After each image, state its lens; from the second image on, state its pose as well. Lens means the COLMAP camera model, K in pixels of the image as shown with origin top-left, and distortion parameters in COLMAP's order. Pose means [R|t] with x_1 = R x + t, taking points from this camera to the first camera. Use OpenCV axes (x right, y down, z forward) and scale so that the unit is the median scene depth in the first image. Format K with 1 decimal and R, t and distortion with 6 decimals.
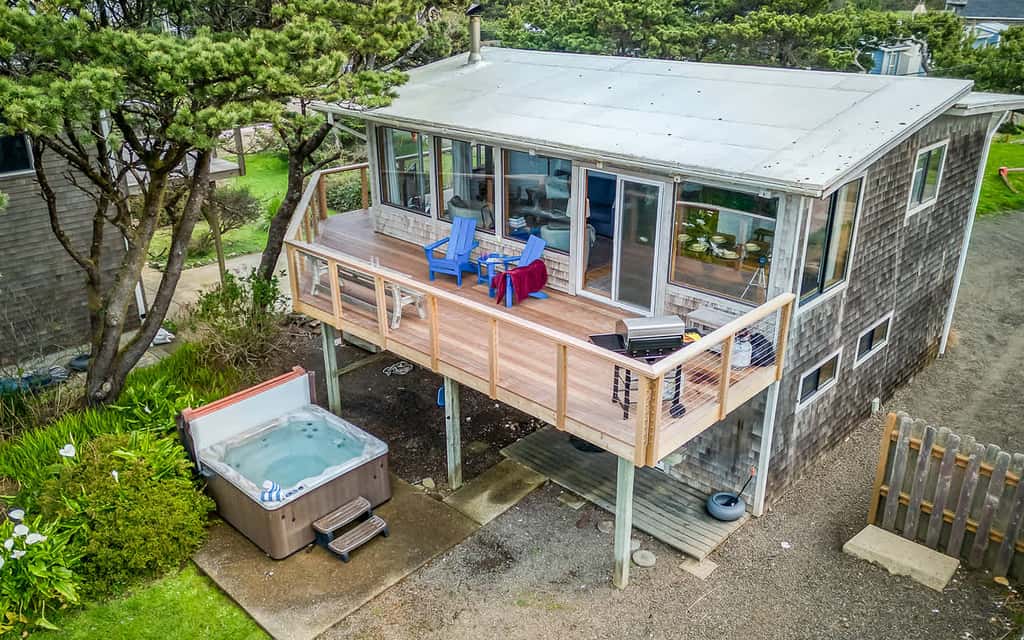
lens RADIAL K [[824.6, 0, 512.0], [0, 824.6, 320.0], [0, 0, 1]] dist [0.065601, -0.005820]
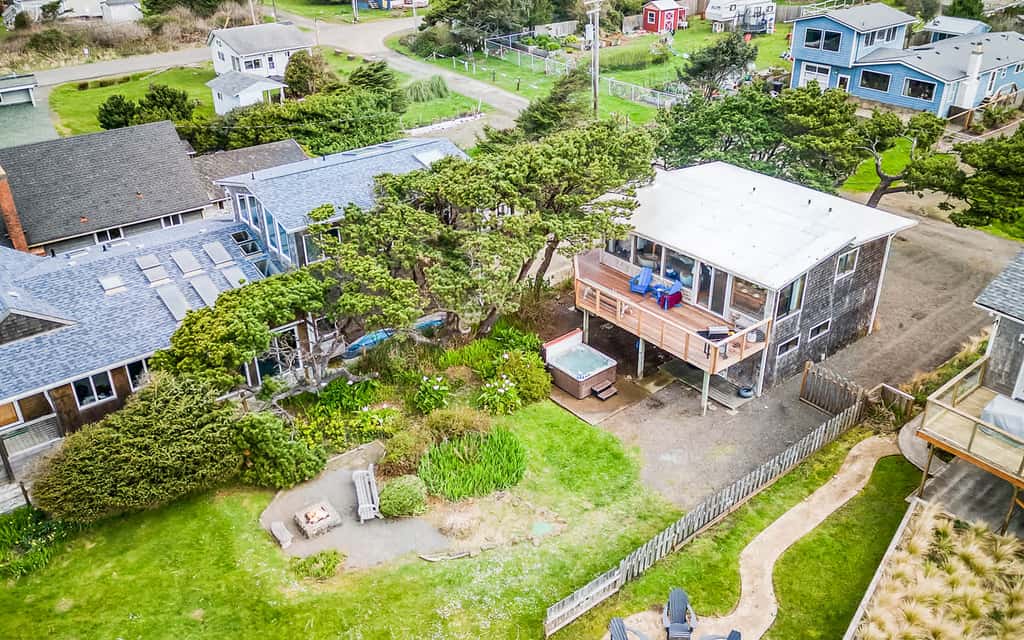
lens RADIAL K [[911.9, 0, 512.0], [0, 911.9, 320.0], [0, 0, 1]] dist [0.063908, -0.000558]
pose [[0.992375, 0.056539, -0.109518, -0.173375], [-0.044654, 0.993137, 0.108093, -0.283713], [0.114878, -0.102379, 0.988090, -1.924941]]
